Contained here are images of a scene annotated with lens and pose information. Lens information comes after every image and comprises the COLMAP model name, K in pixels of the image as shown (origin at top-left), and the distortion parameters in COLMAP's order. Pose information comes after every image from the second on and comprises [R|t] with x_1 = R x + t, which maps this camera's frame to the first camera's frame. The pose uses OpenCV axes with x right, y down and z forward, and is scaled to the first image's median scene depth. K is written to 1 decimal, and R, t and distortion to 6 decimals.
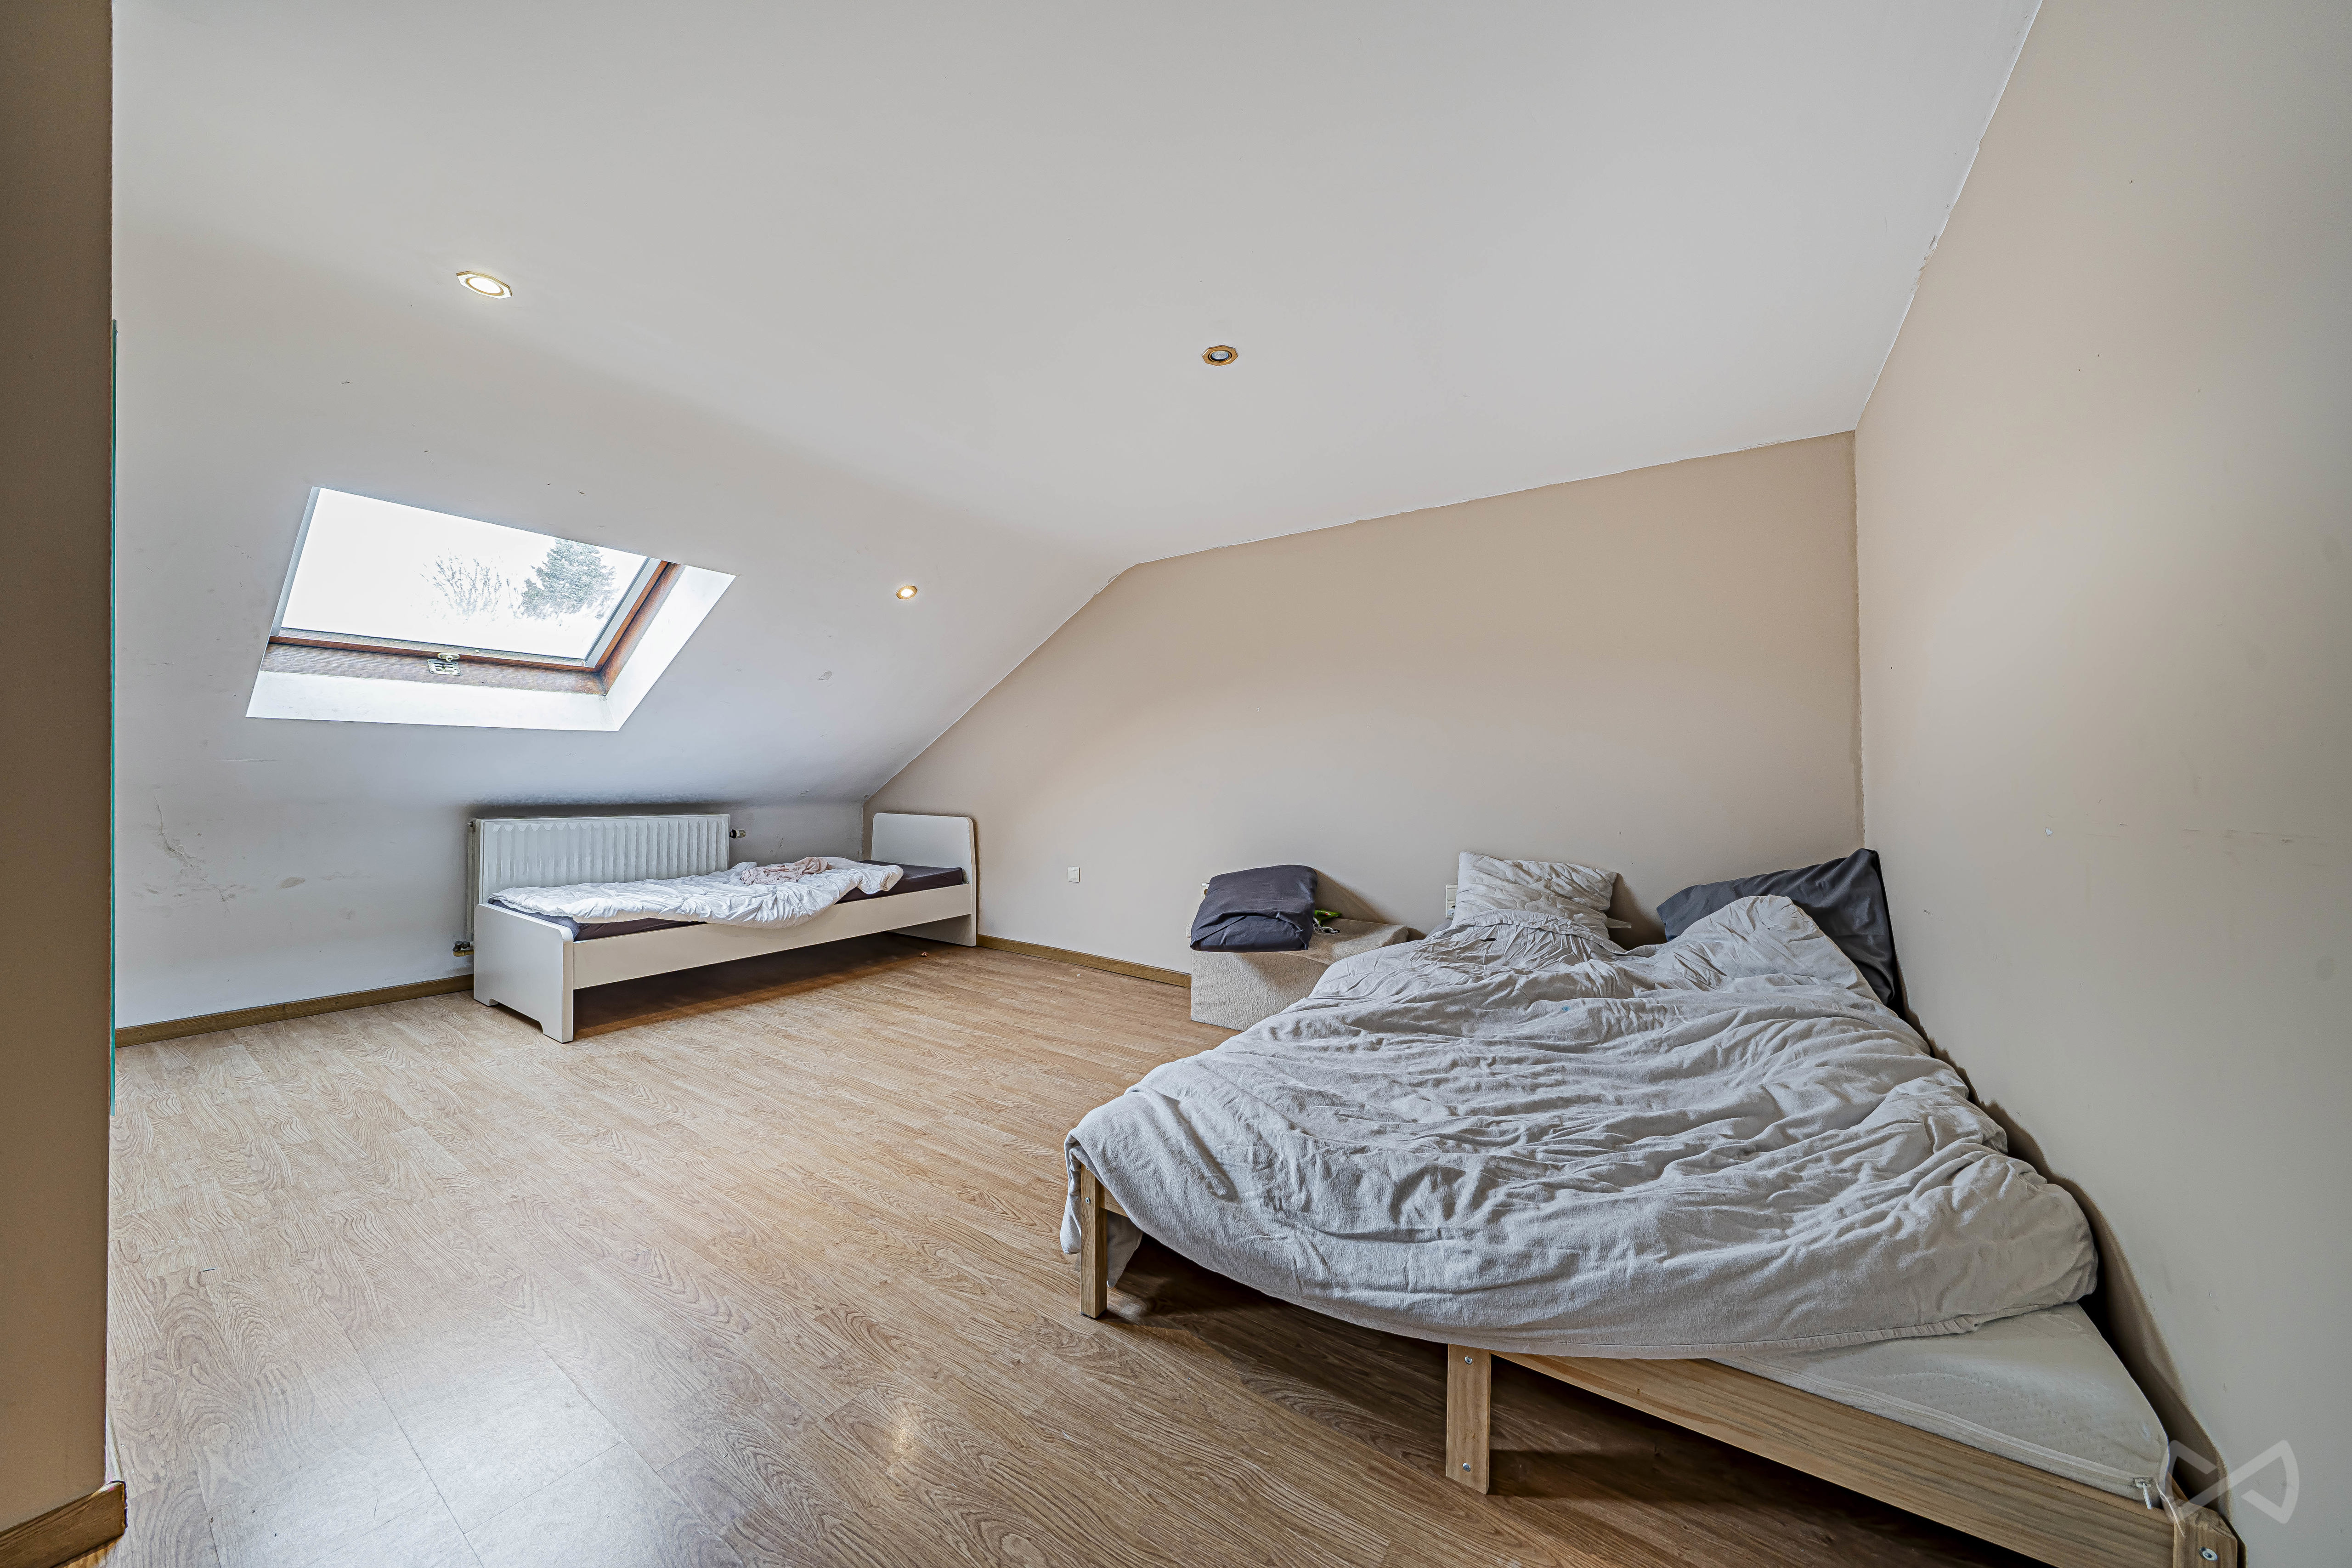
lens RADIAL K [[806.5, 0, 1180.2], [0, 806.5, 782.1], [0, 0, 1]] dist [-0.003206, -0.000090]
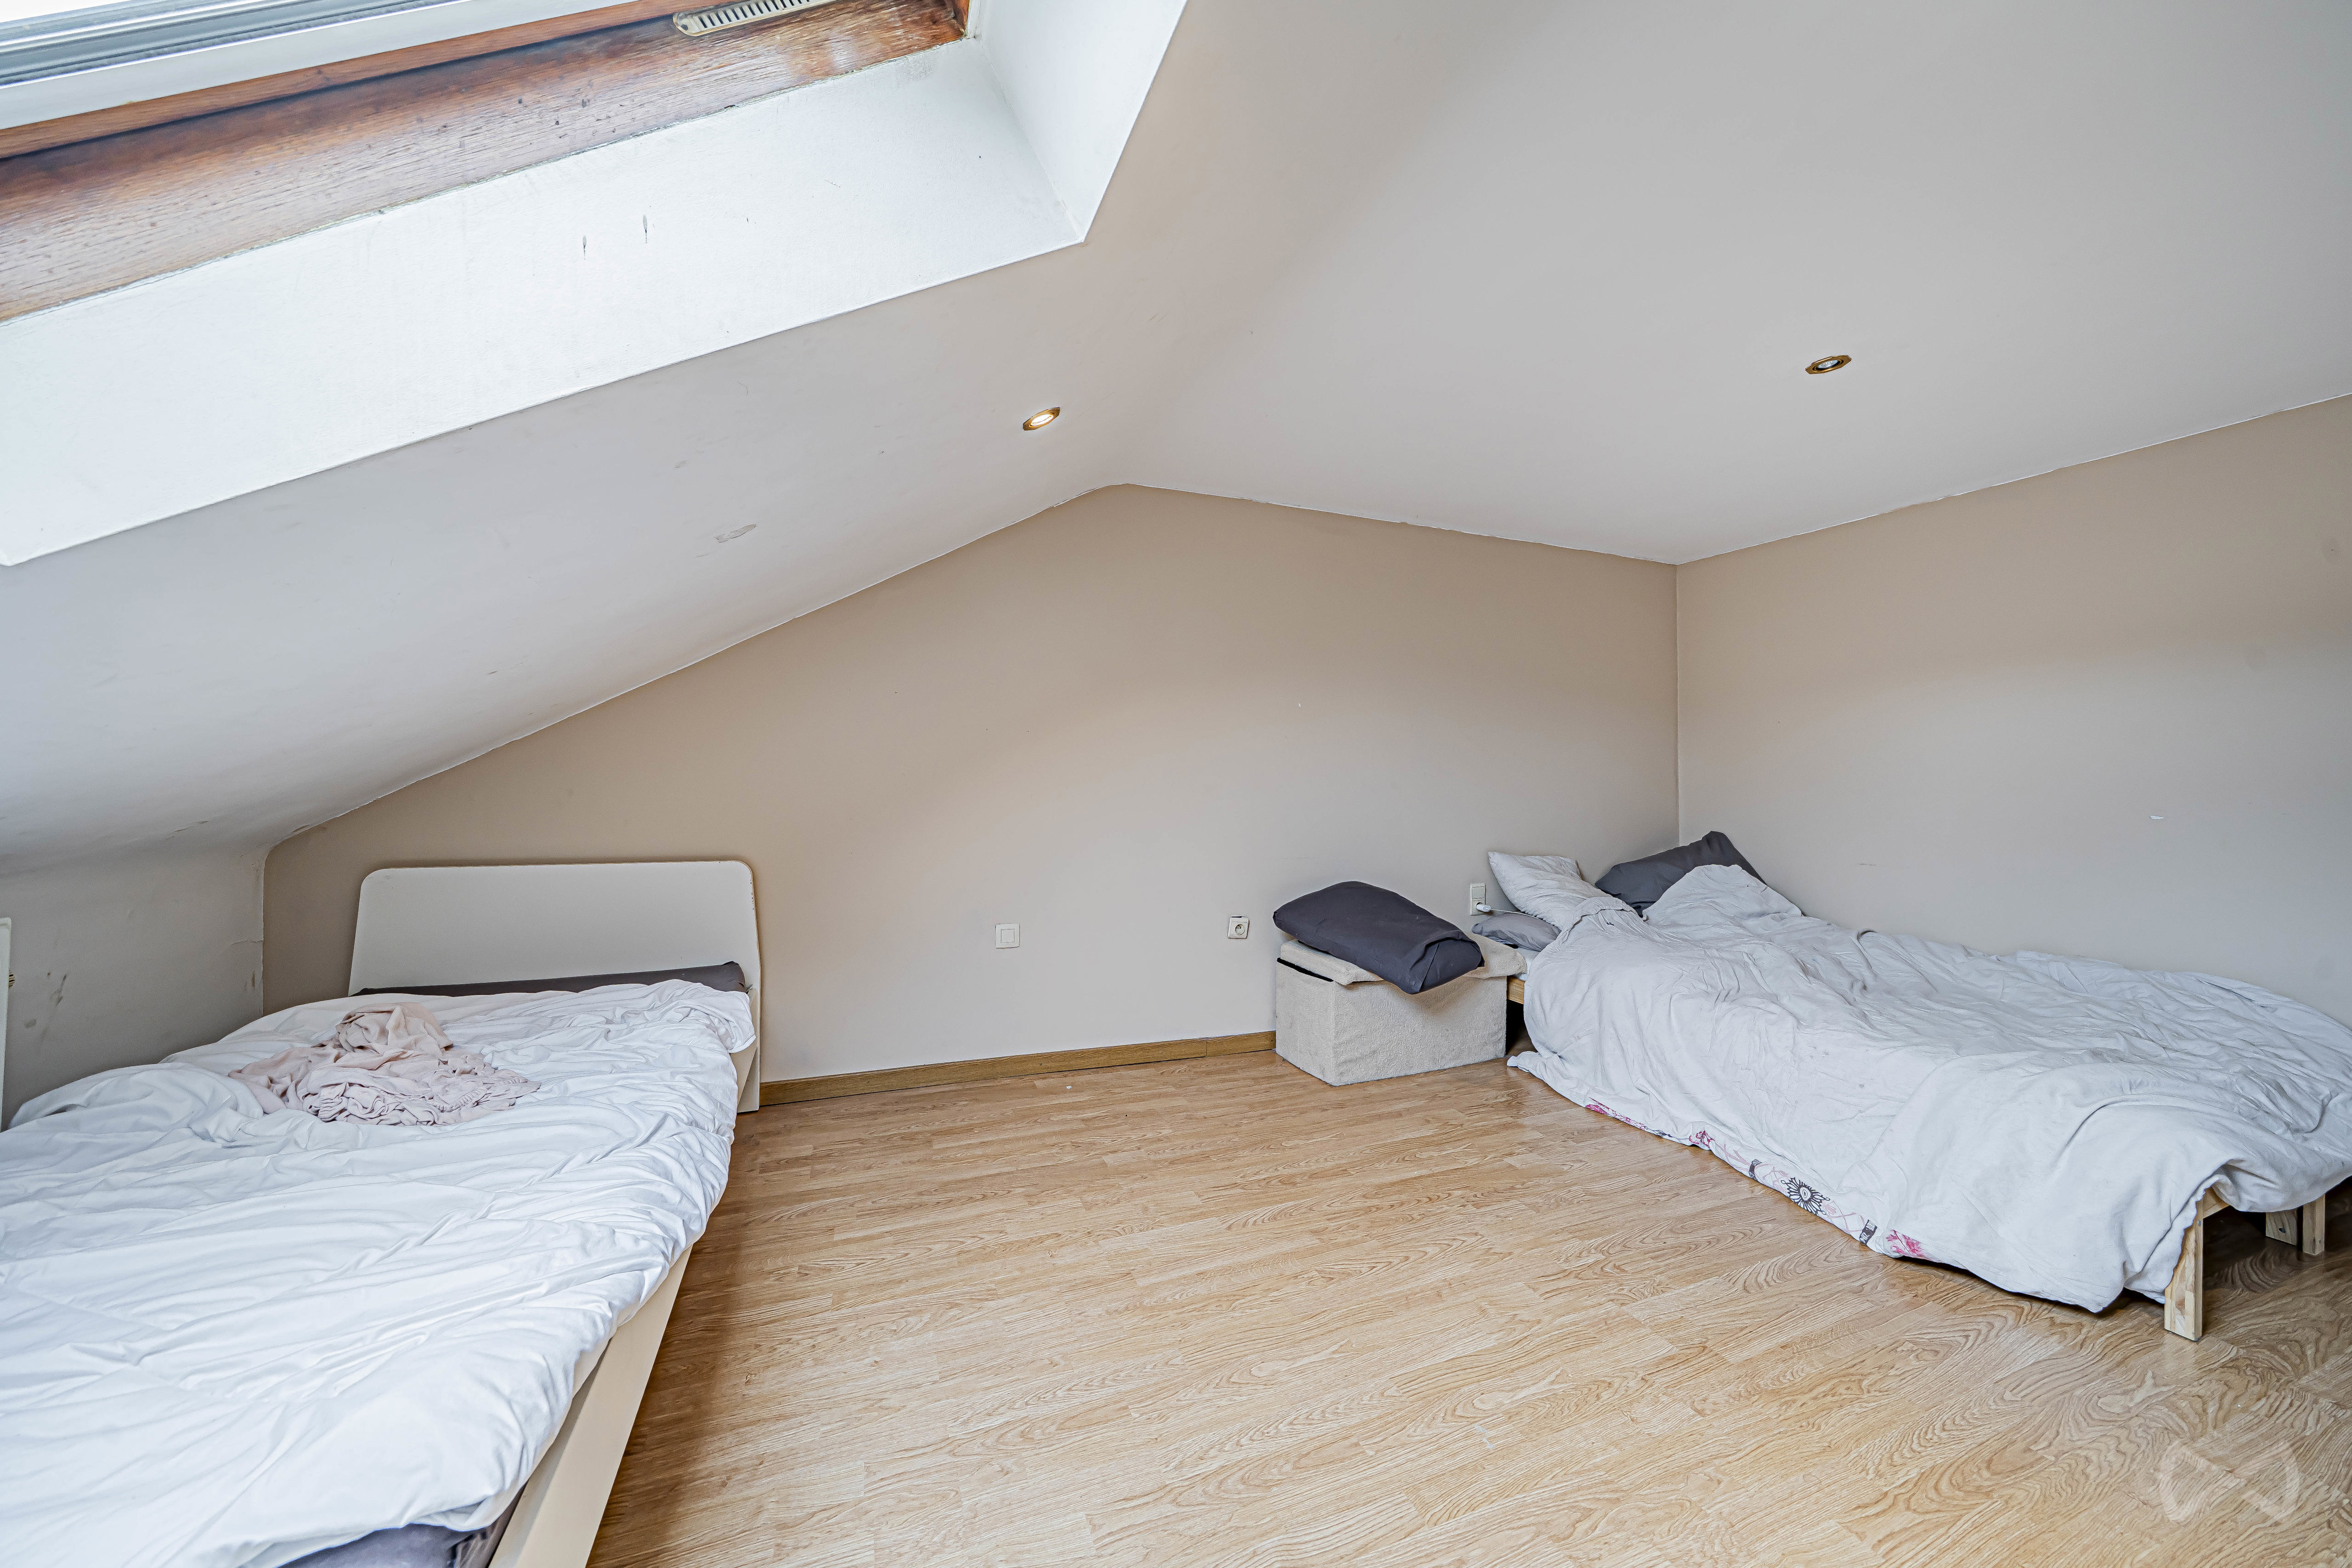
lens RADIAL K [[806.5, 0, 1180.4], [0, 806.5, 783.2], [0, 0, 1]] dist [-0.003206, -0.000090]
pose [[0.563567, -0.007035, 0.826041, -0.753426], [0.000612, 0.999967, 0.008099, -0.016371], [-0.826070, -0.004058, 0.563552, 0.682896]]
